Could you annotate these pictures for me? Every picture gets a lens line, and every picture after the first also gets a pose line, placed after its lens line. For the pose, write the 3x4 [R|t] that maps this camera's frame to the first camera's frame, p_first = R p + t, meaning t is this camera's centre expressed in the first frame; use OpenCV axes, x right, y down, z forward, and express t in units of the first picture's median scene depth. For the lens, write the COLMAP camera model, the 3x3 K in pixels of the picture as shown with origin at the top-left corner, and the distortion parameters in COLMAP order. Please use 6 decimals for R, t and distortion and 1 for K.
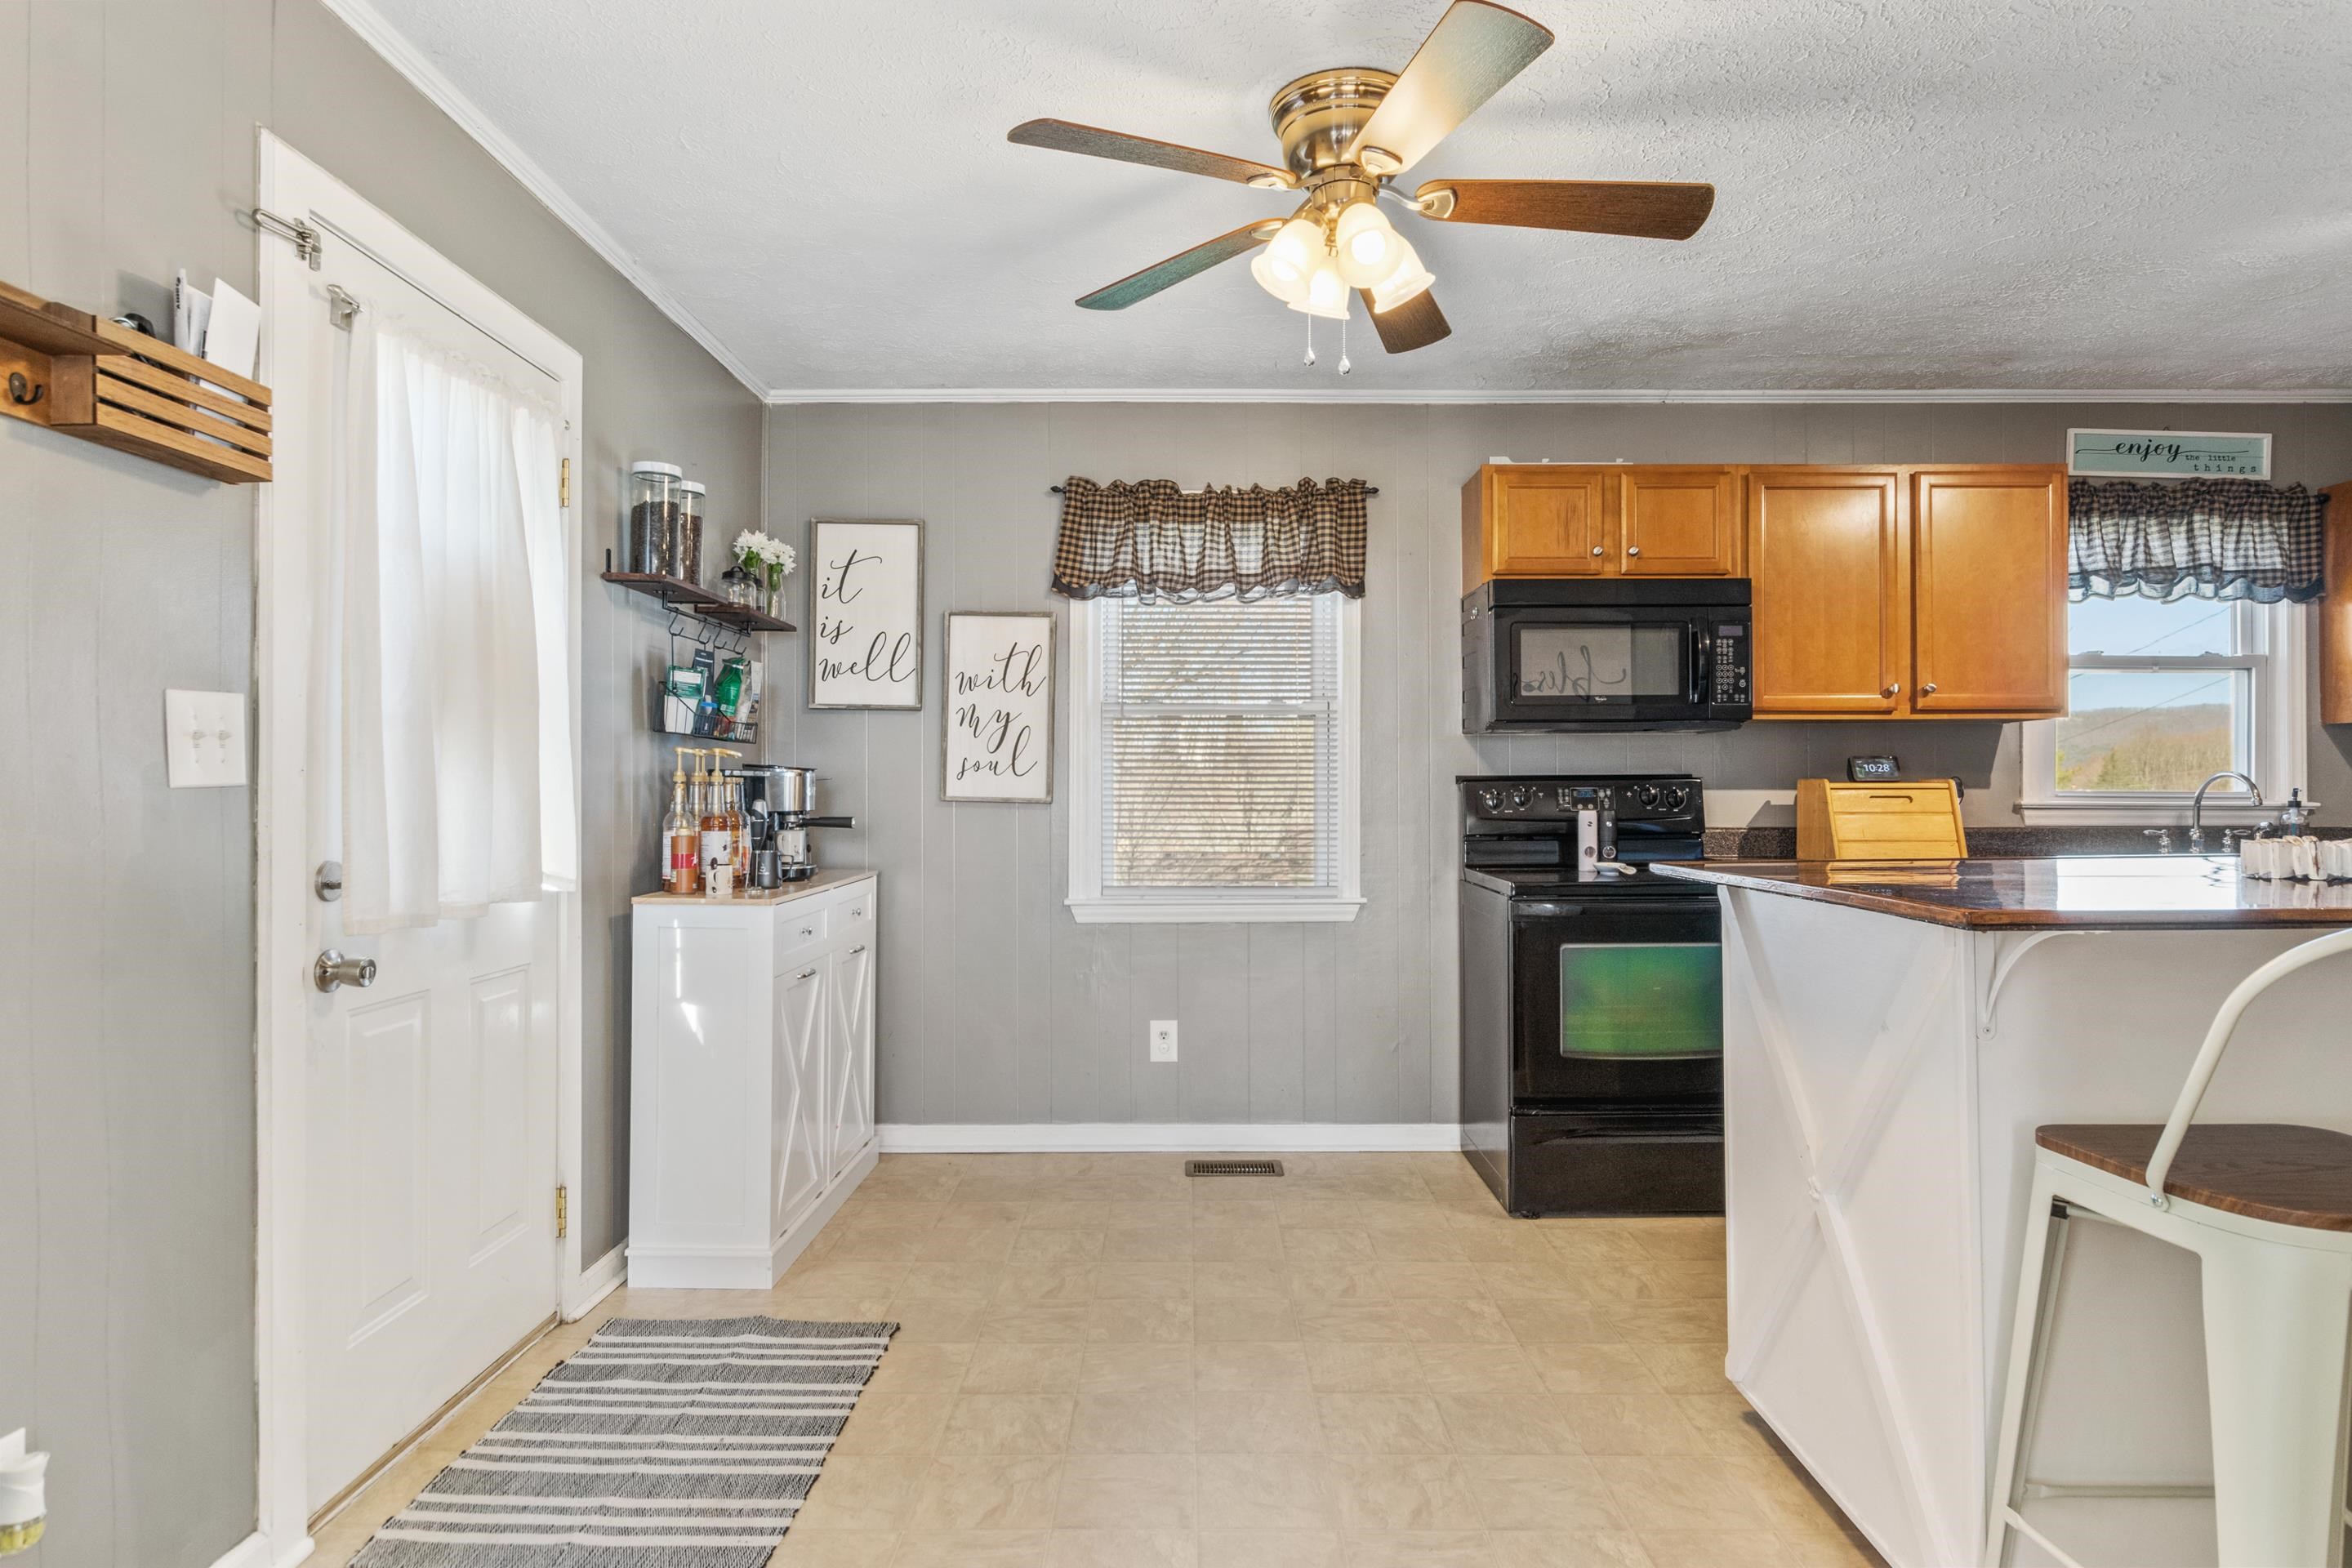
lens RADIAL K [[1279.6, 0, 1181.2], [0, 1279.6, 785.5], [0, 0, 1]] dist [-0.000886, -0.002134]
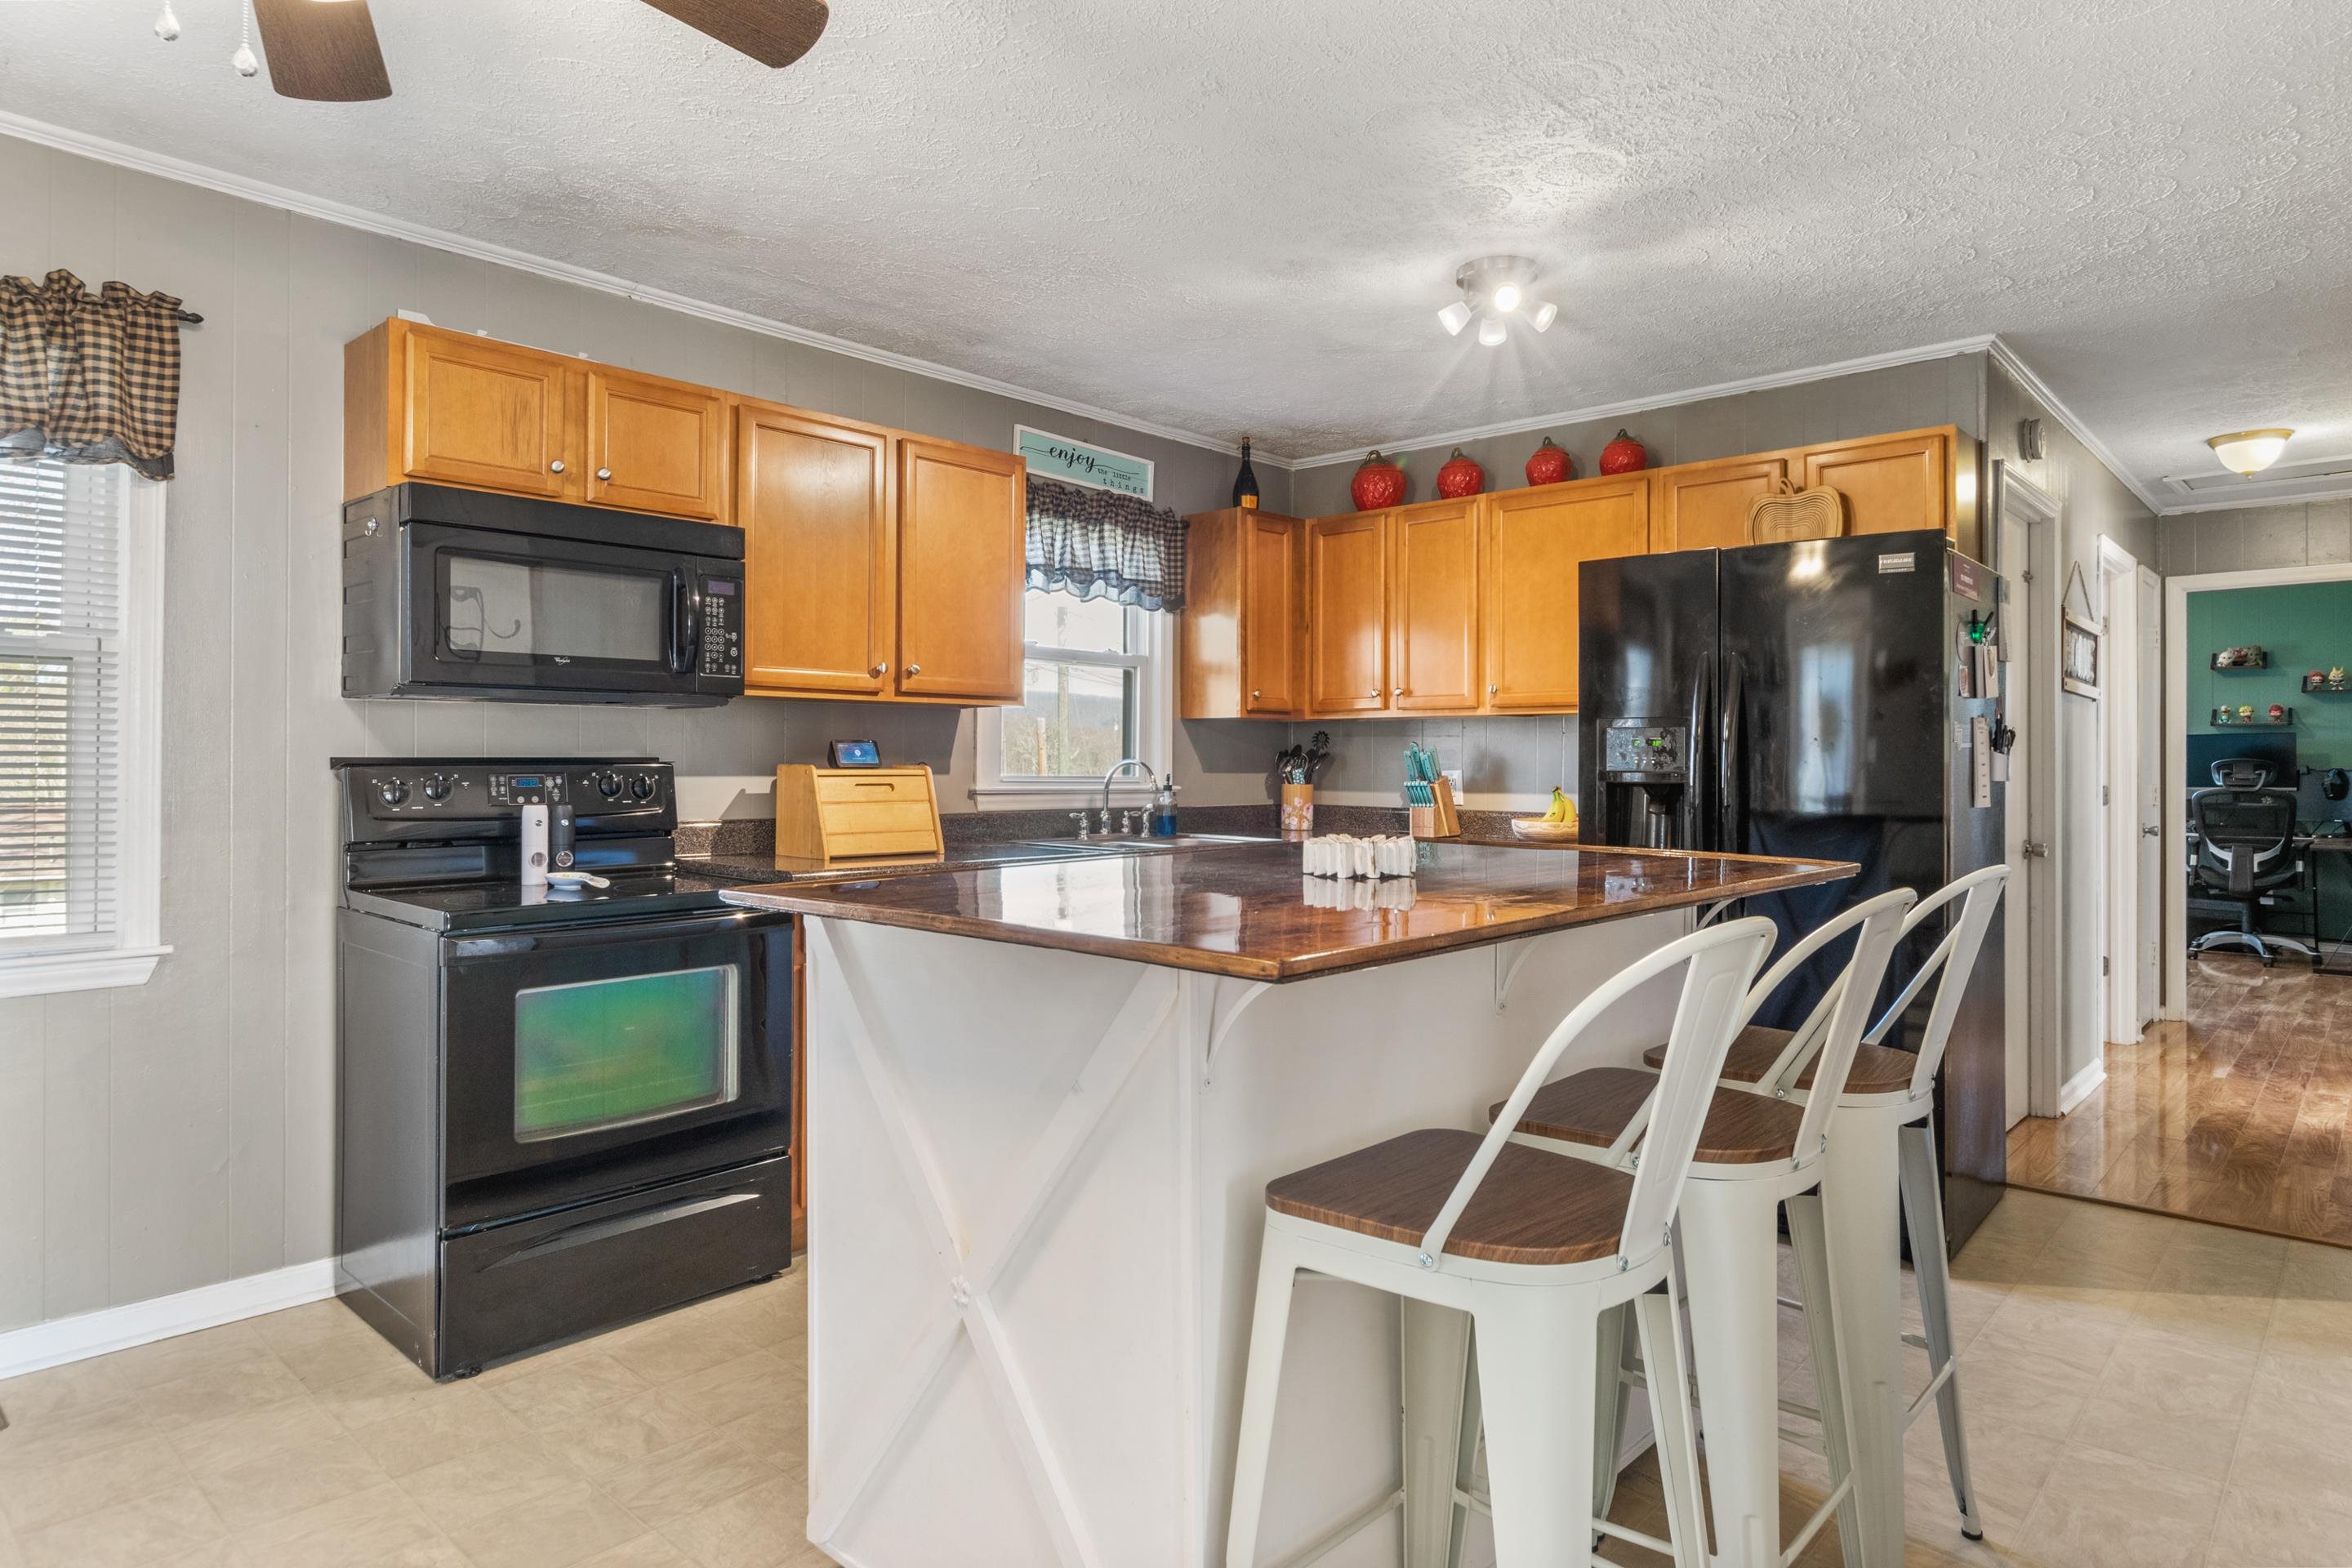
lens RADIAL K [[1365.5, 0, 1200.3], [0, 1365.5, 756.8], [0, 0, 1]] dist [-0.002974, -0.002756]
pose [[0.666073, 0.007009, 0.745854, -0.024624], [-0.007777, 0.999967, -0.002452, -0.010601], [-0.745846, -0.004168, 0.666105, 0.166286]]
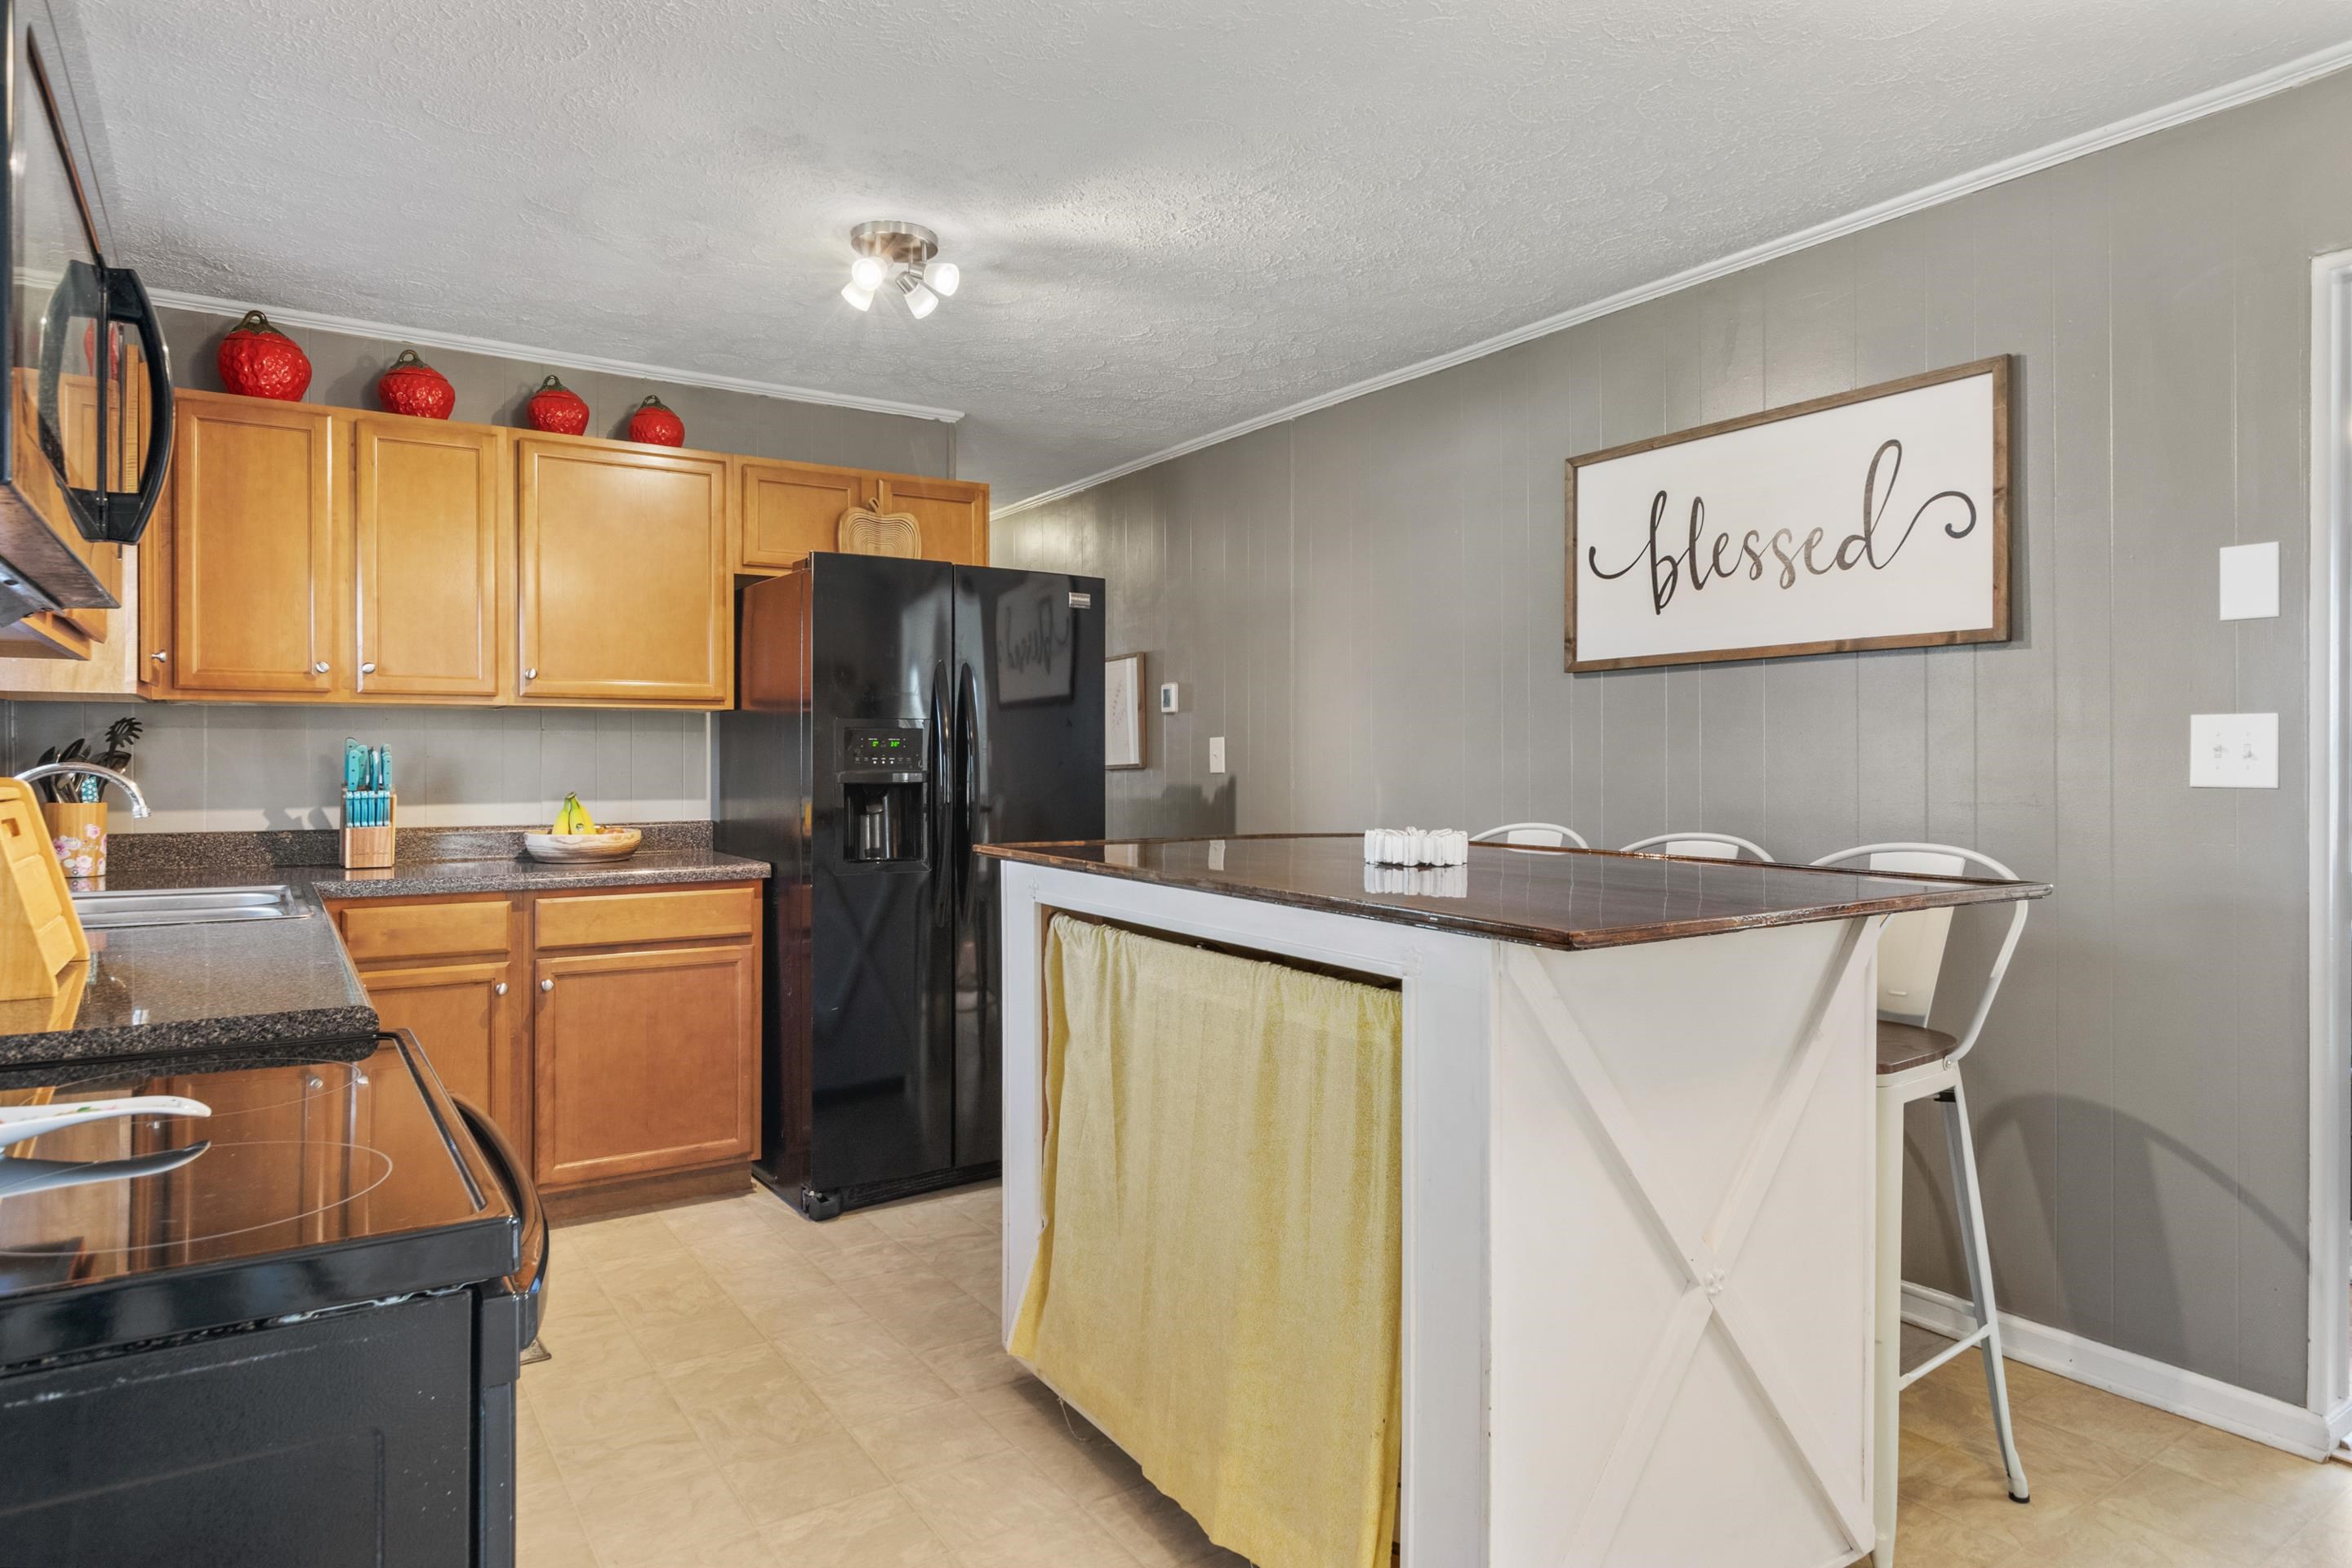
lens RADIAL K [[1365.5, 0, 1216.3], [0, 1365.5, 753.4], [0, 0, 1]] dist [-0.002974, -0.002756]
pose [[-0.567430, 0.009615, 0.823366, -0.025901], [0.001108, 0.999940, -0.010913, -0.007997], [-0.823421, -0.005281, -0.567406, 0.924269]]
